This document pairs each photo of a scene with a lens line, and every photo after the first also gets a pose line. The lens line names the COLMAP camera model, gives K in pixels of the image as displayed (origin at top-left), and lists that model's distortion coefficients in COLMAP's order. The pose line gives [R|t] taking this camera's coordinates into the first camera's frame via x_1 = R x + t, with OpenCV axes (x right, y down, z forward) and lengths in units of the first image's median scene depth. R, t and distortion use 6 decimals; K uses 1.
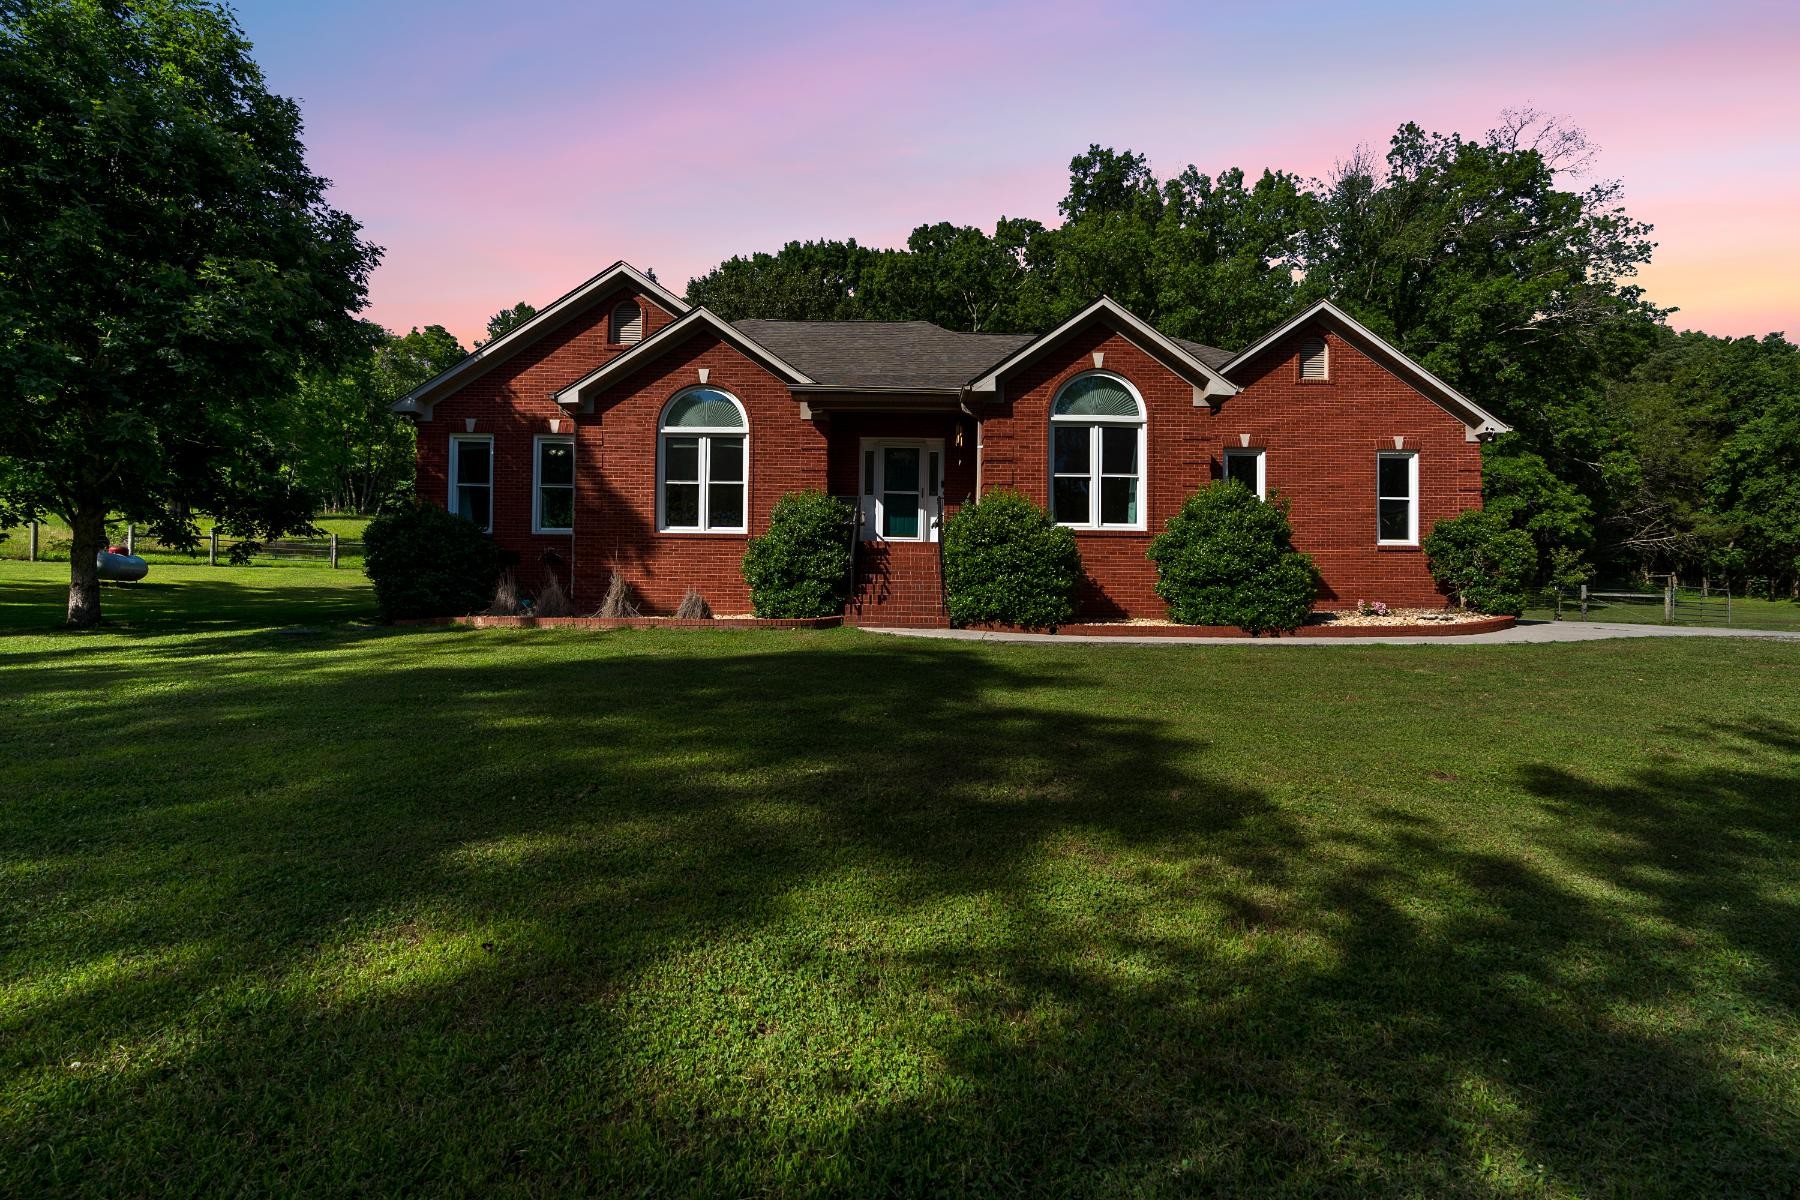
lens RADIAL K [[828.0, 0, 900.0], [0, 828.0, 600.0], [0, 0, 1]] dist [0.001371, 0.000445]
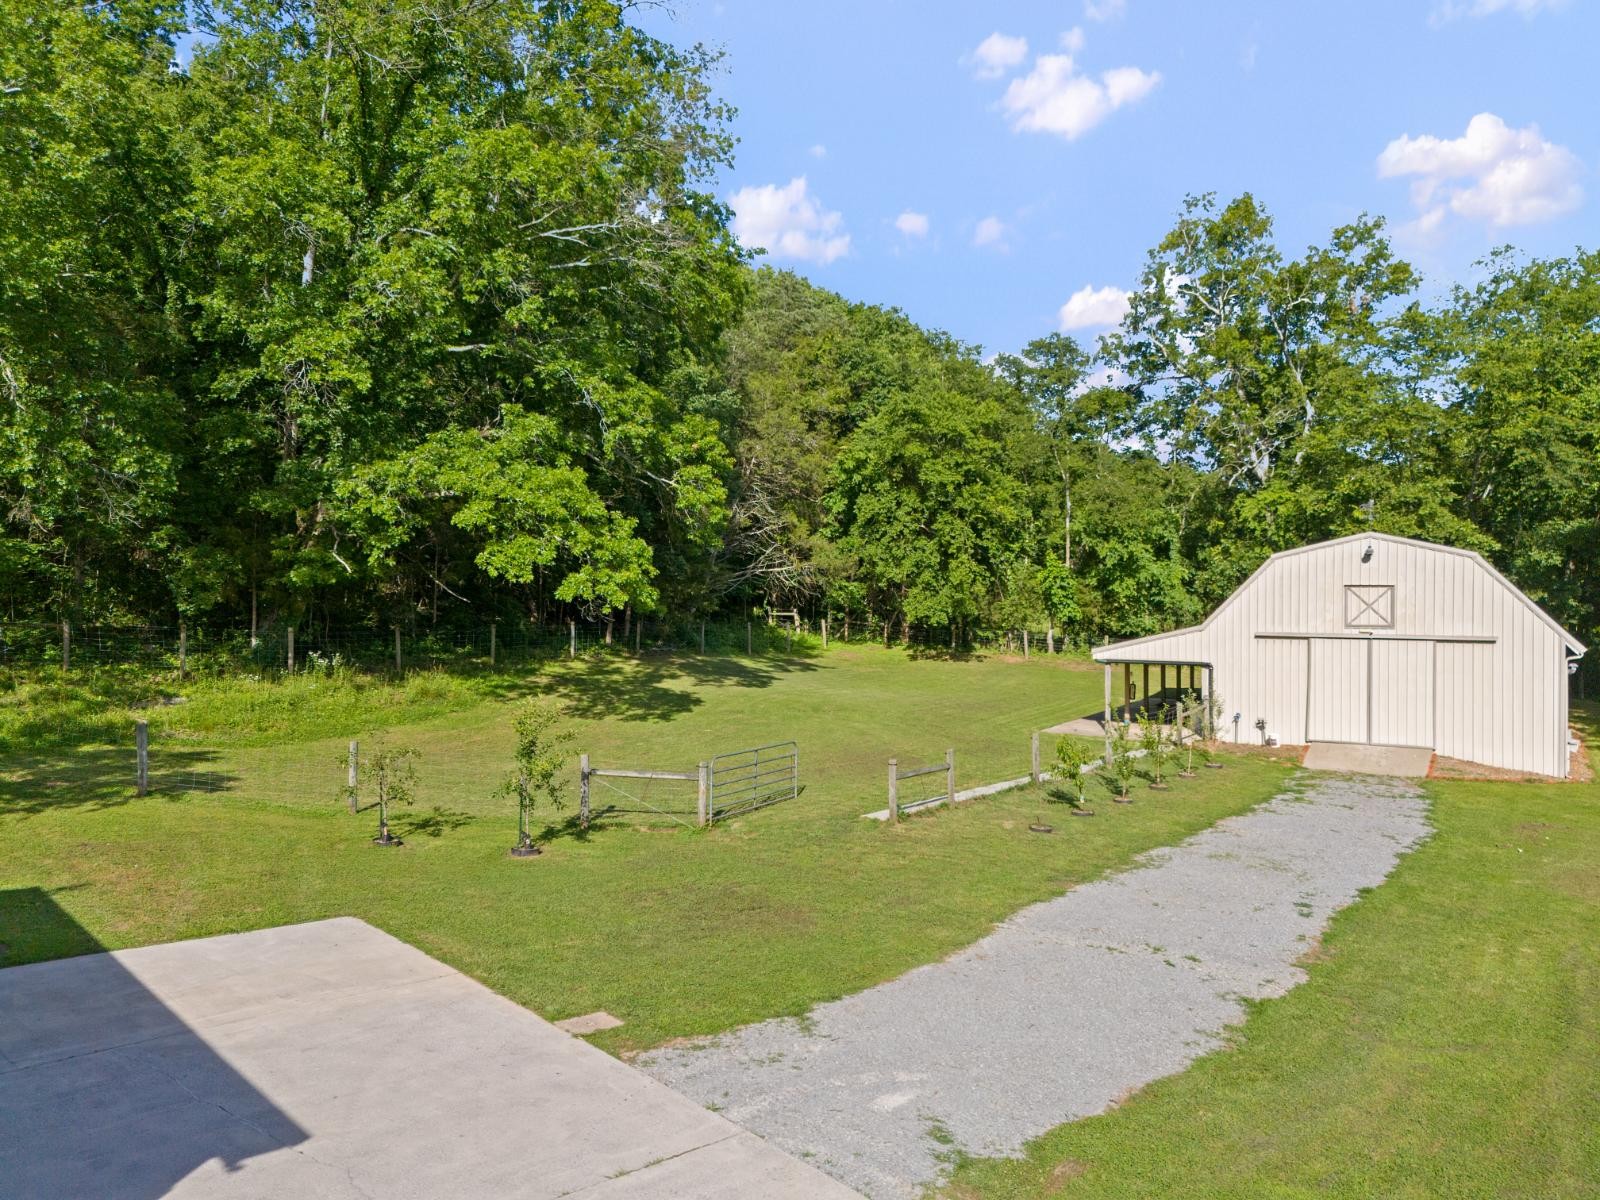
lens RADIAL K [[1188.2, 0, 811.8], [0, 1188.2, 600.4], [0, 0, 1]] dist [0.066032, -0.002431]
pose [[0.749495, -0.014419, 0.661853, 0.259222], [-0.003649, 0.999658, 0.025911, -0.078292], [-0.662000, -0.021835, 0.749185, 0.206328]]
